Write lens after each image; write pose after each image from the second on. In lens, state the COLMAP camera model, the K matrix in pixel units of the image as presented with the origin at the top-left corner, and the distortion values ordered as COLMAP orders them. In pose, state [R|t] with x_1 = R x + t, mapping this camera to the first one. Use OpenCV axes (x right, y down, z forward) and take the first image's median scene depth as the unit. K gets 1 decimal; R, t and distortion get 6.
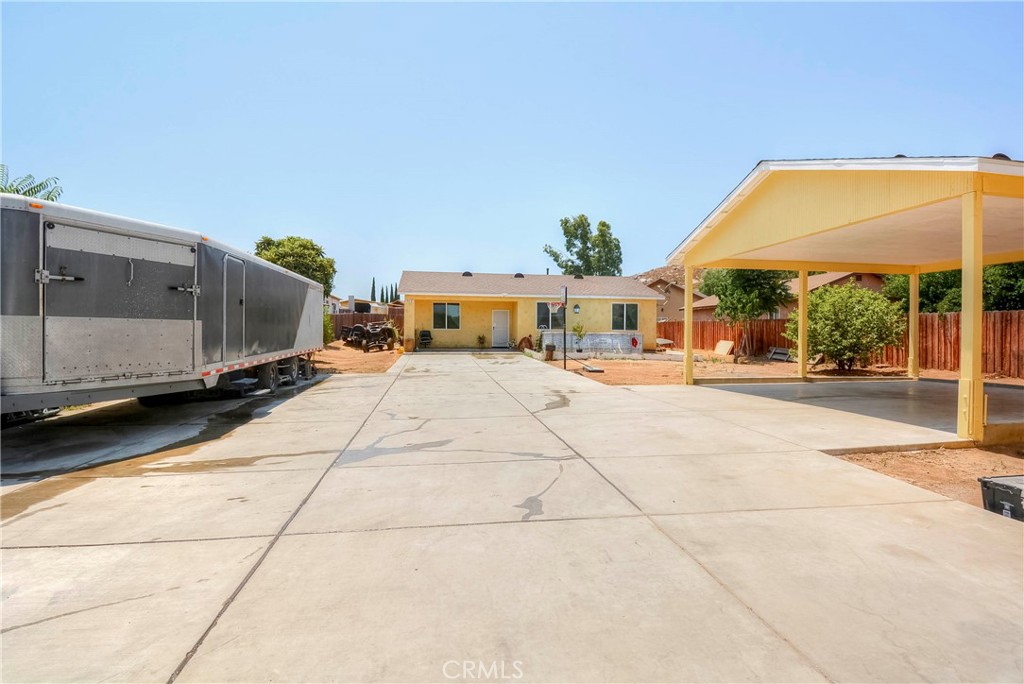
lens RADIAL K [[455.3, 0, 512.0], [0, 455.3, 342.0], [0, 0, 1]] dist [0.015378, -0.023166]
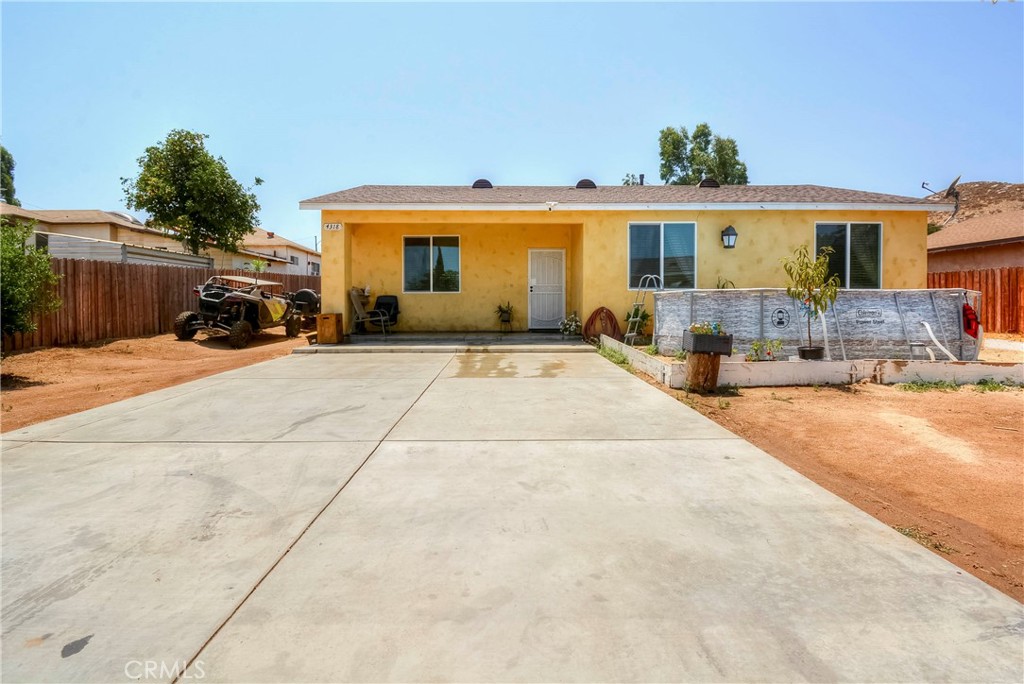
lens RADIAL K [[448.8, 0, 512.0], [0, 448.8, 342.0], [0, 0, 1]] dist [0.023185, -0.022250]
pose [[0.988661, 0.002558, -0.150142, 0.009000], [0.005964, 0.998397, 0.056287, -0.002581], [0.150046, -0.056545, 0.987061, 0.554779]]
